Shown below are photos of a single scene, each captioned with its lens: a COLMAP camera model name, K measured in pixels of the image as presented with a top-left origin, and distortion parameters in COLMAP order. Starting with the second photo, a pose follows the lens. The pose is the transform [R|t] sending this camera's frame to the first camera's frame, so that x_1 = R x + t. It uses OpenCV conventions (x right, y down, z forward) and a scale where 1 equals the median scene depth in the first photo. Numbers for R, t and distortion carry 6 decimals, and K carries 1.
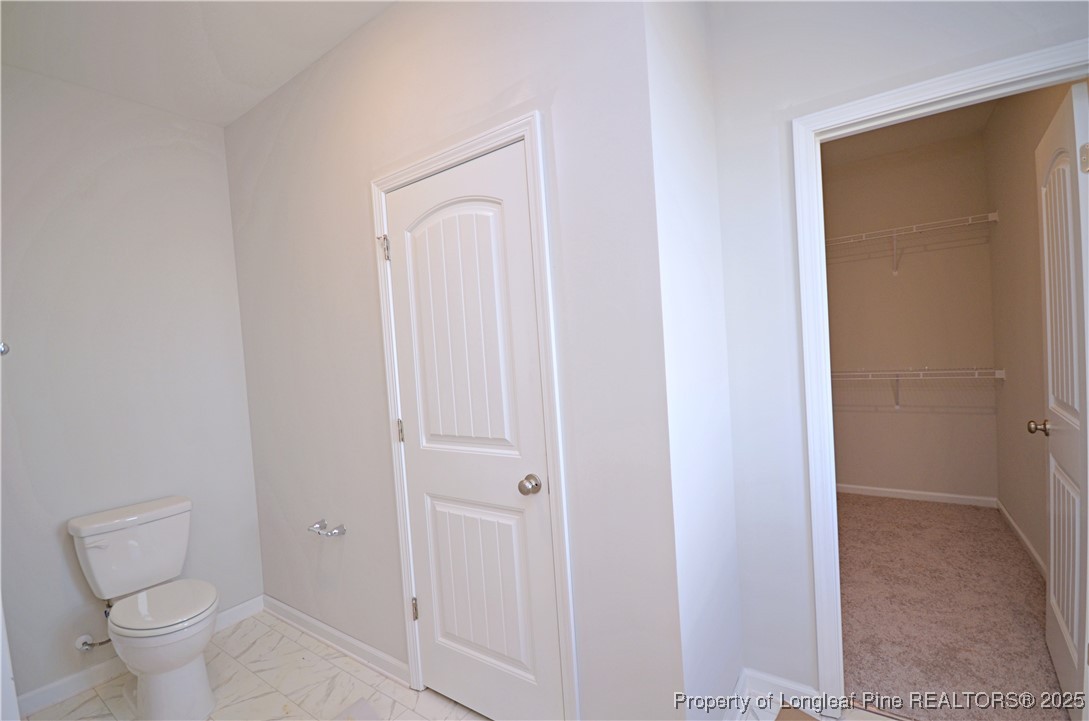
lens RADIAL K [[476.1, 0, 542.8], [0, 476.1, 363.8], [0, 0, 1]] dist [0.001980, -0.006962]
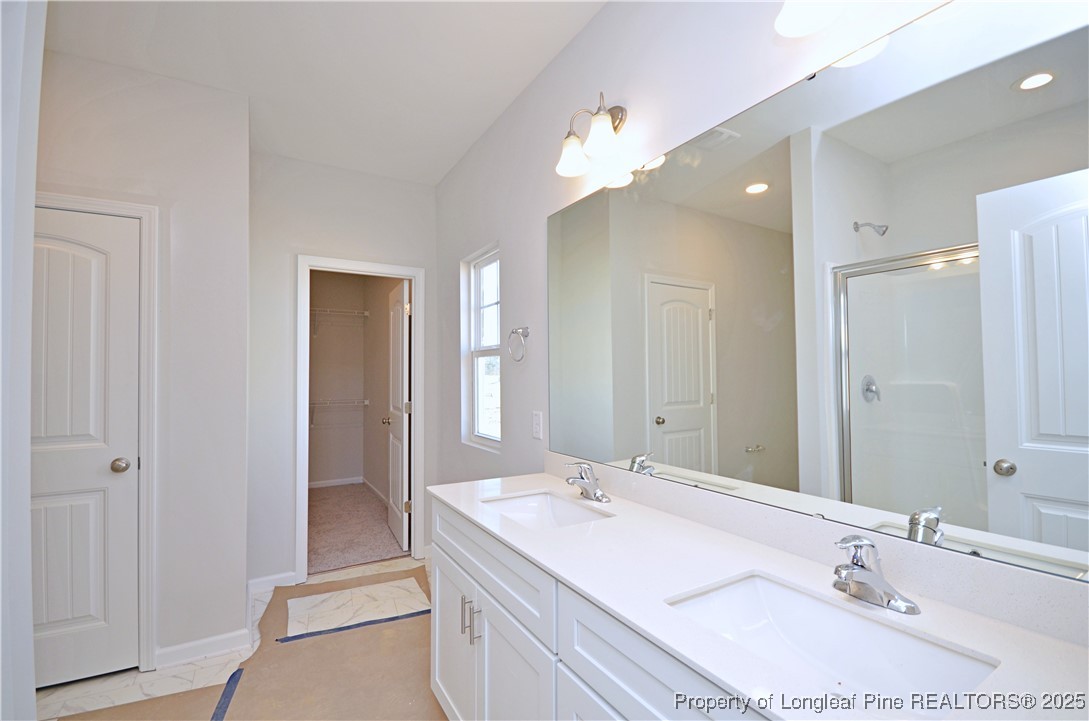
lens RADIAL K [[476.1, 0, 543.2], [0, 476.1, 364.8], [0, 0, 1]] dist [0.001980, -0.006962]
pose [[0.408256, 0.081970, 0.909180, -0.637774], [0.005241, 0.995734, -0.092126, 0.081729], [-0.912853, 0.042376, 0.406084, -0.529335]]
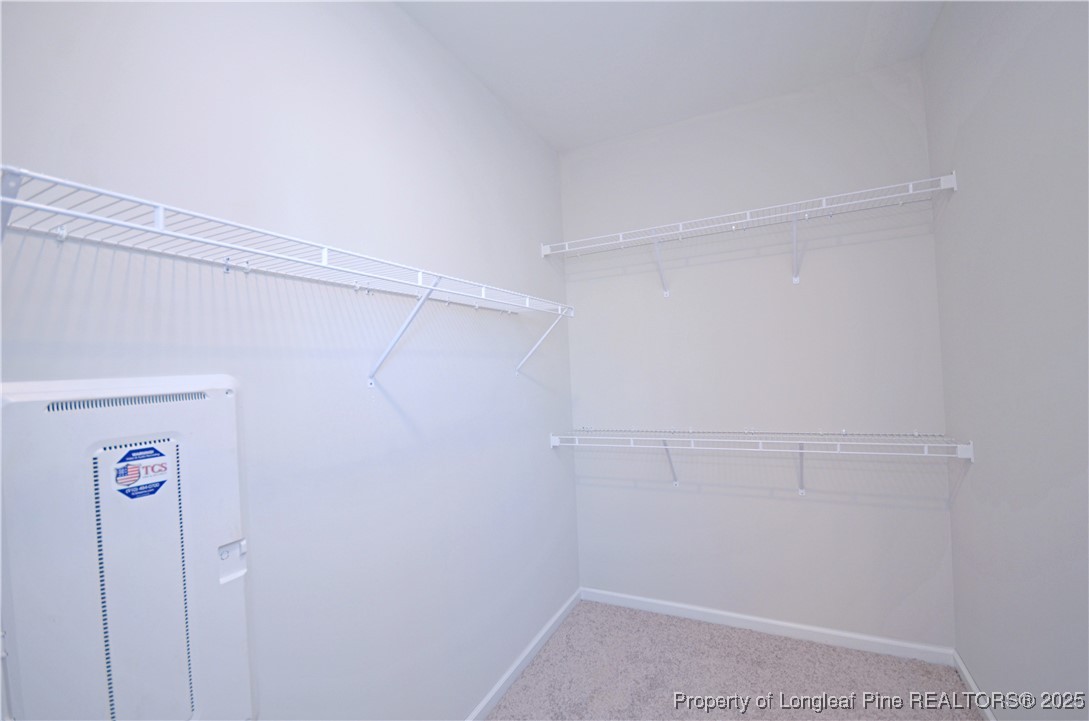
lens RADIAL K [[476.1, 0, 543.4], [0, 476.1, 368.3], [0, 0, 1]] dist [0.001980, -0.006962]
pose [[0.987621, 0.013365, 0.156287, 0.602772], [-0.006498, 0.998994, -0.044367, -0.083209], [-0.156723, 0.042802, 0.986715, 0.834580]]
